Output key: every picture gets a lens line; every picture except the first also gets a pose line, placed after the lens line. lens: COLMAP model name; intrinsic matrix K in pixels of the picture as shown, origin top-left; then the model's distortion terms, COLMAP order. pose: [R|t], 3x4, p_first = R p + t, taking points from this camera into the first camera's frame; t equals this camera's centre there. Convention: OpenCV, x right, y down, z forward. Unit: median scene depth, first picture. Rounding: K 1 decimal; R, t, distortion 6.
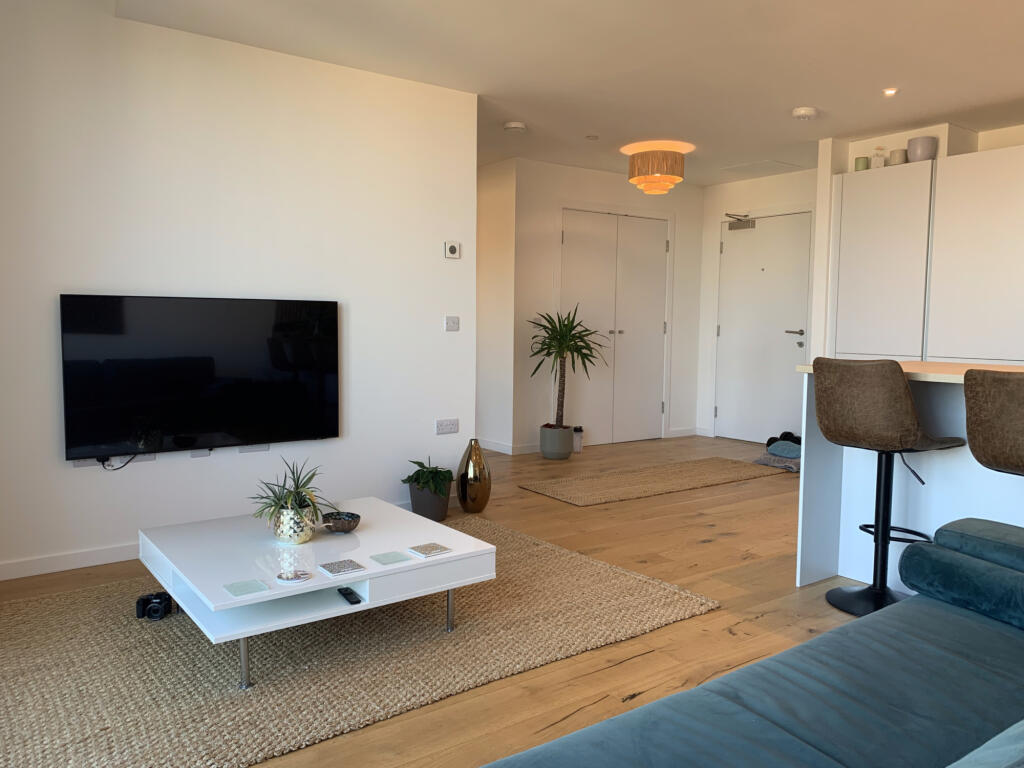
lens RADIAL K [[779.3, 0, 494.0], [0, 779.3, 387.4], [0, 0, 1]] dist [0.038389, -0.046779]
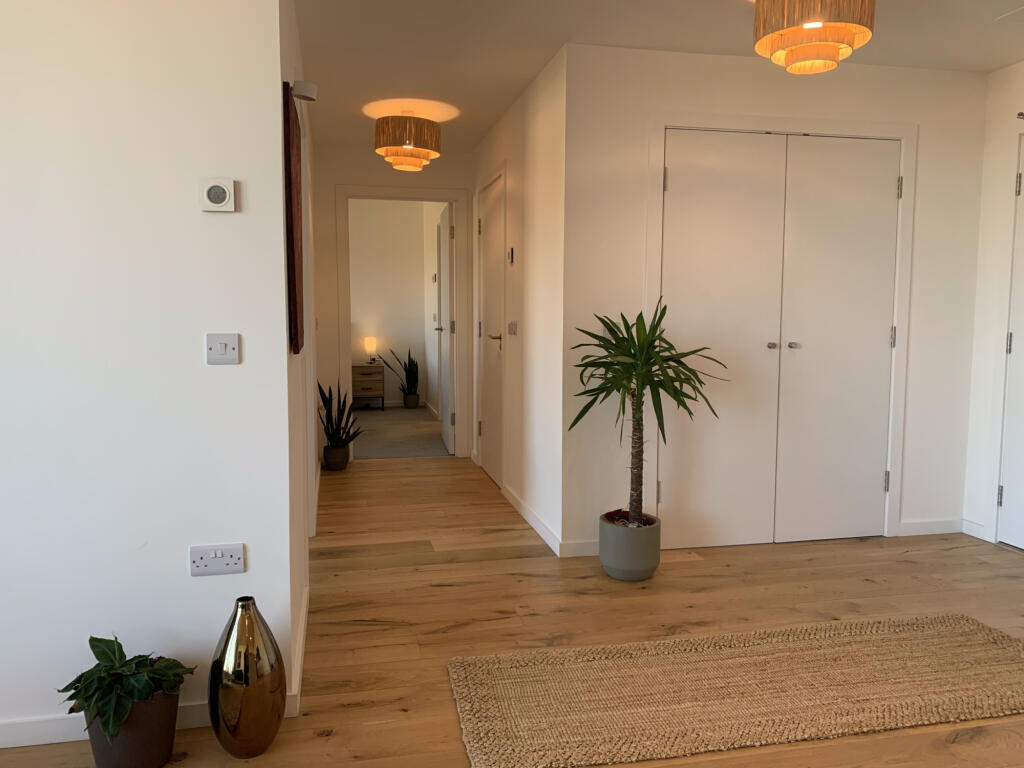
lens RADIAL K [[779.3, 0, 504.2], [0, 779.3, 378.5], [0, 0, 1]] dist [0.038389, -0.046779]
pose [[0.920853, 0.025594, -0.389070, 0.216337], [-0.024822, 0.999667, 0.007012, -0.052490], [0.389120, 0.003200, 0.921182, 0.458806]]
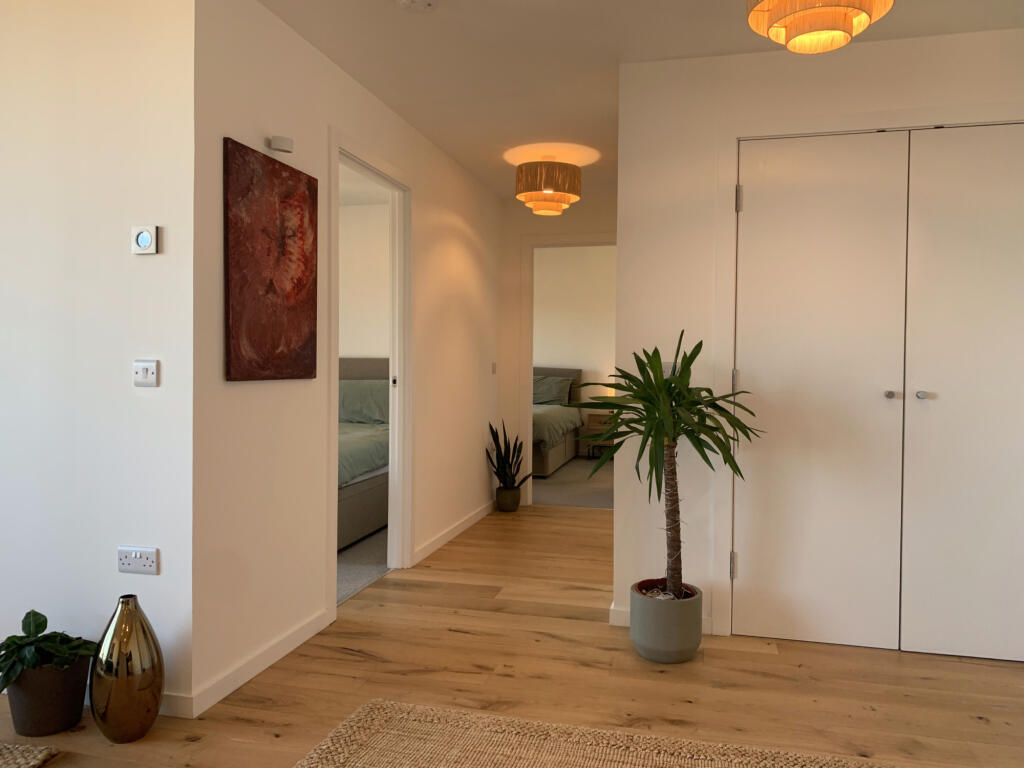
lens RADIAL K [[779.3, 0, 505.4], [0, 779.3, 383.6], [0, 0, 1]] dist [0.038389, -0.046779]
pose [[0.648550, 0.014507, -0.761034, 0.389282], [-0.066219, 0.997103, -0.037424, -0.051955], [0.758286, 0.074666, 0.647632, 0.615422]]
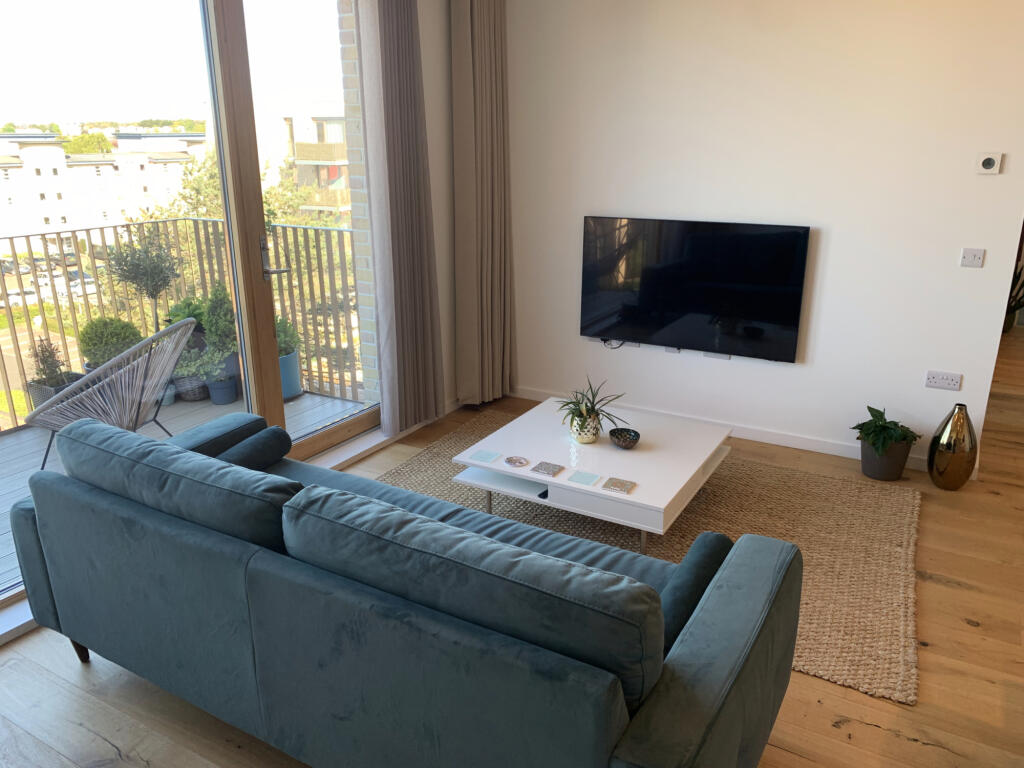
lens RADIAL K [[779.3, 0, 509.6], [0, 779.3, 384.0], [0, 0, 1]] dist [0.038389, -0.046779]
pose [[0.410321, 0.263892, -0.872925, 0.358670], [-0.068950, 0.963453, 0.258850, -0.097644], [0.909331, -0.046023, 0.413520, 0.170113]]
